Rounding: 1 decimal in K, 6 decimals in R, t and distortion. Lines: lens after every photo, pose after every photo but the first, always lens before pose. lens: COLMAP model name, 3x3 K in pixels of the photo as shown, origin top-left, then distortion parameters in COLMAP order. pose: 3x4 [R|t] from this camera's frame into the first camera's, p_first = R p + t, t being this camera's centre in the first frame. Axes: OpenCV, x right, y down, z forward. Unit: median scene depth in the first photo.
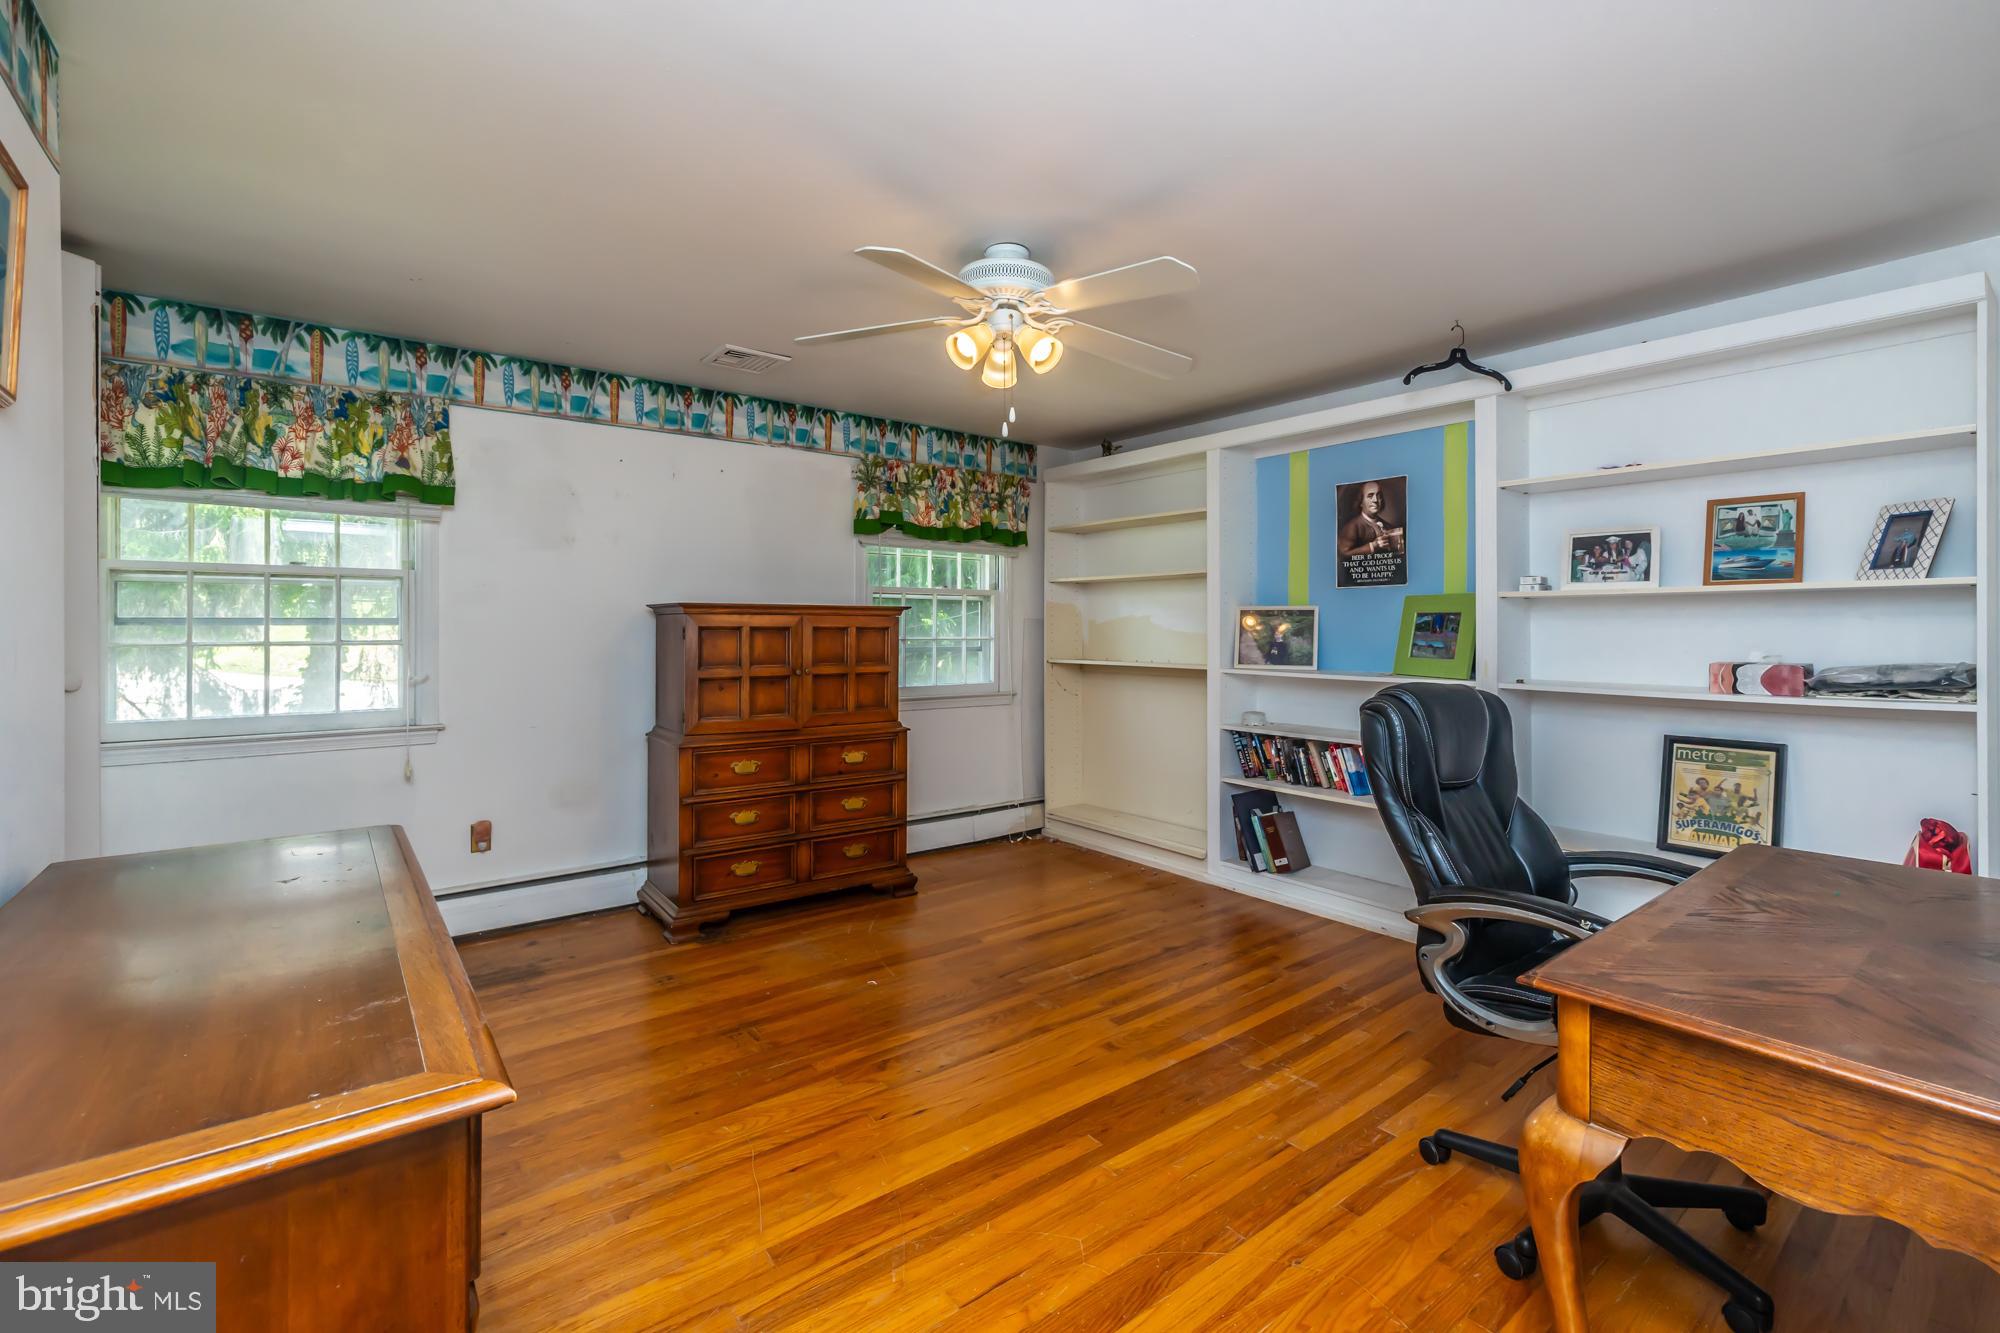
lens RADIAL K [[879.2, 0, 996.4], [0, 879.2, 605.2], [0, 0, 1]] dist [-0.000689, -0.000089]
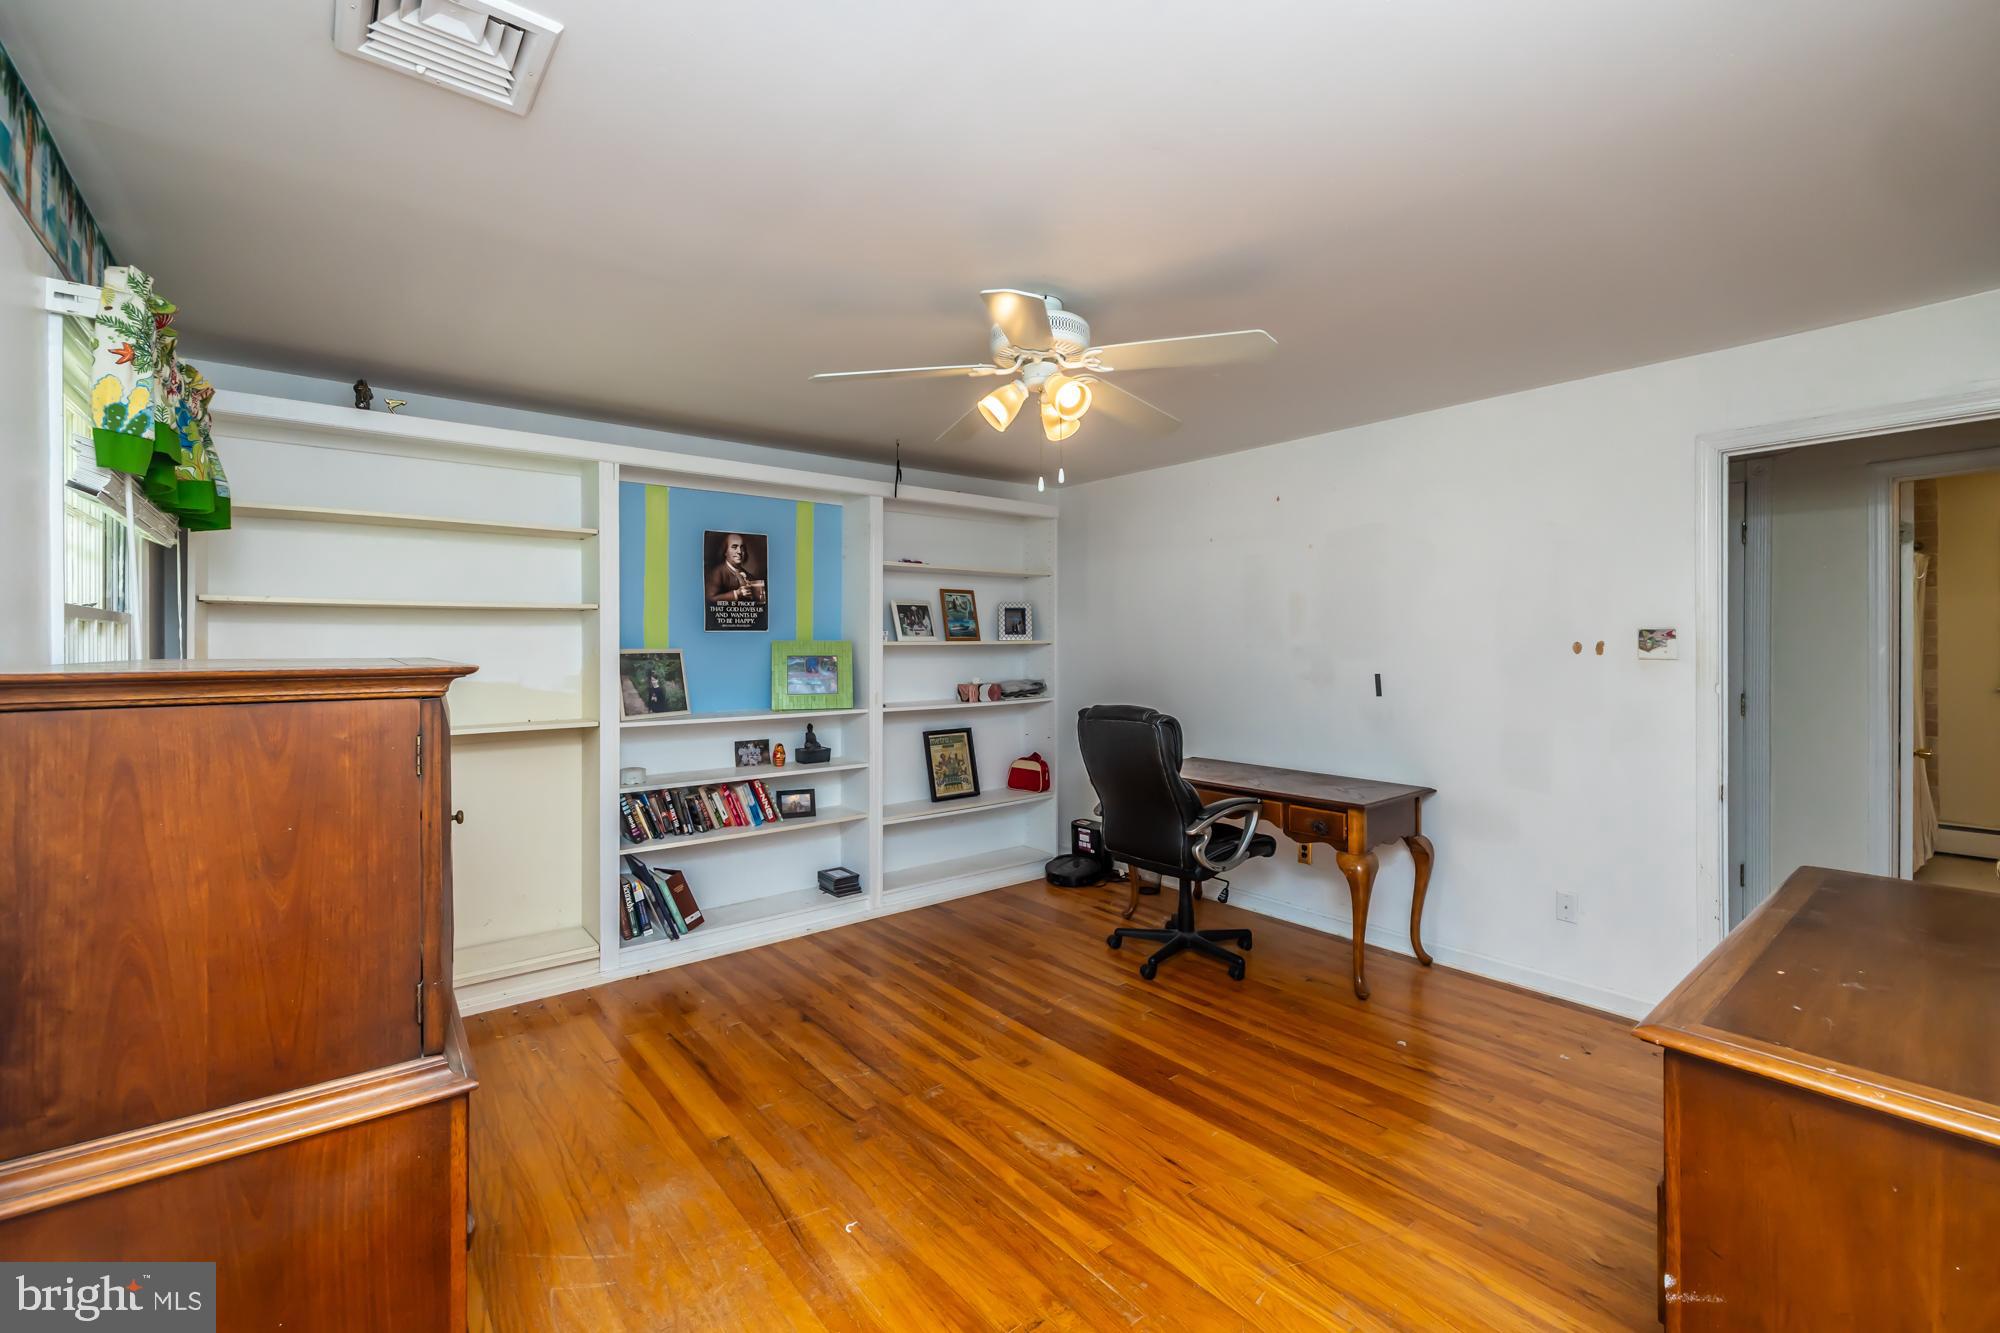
lens RADIAL K [[840.8, 0, 999.4], [0, 840.8, 624.7], [0, 0, 1]] dist [-0.003631, -0.000344]
pose [[-0.026623, 0.019920, 0.999447, -0.784175], [-0.021042, 0.999569, -0.020483, -0.019165], [-0.999424, -0.021575, -0.026192, 0.903067]]
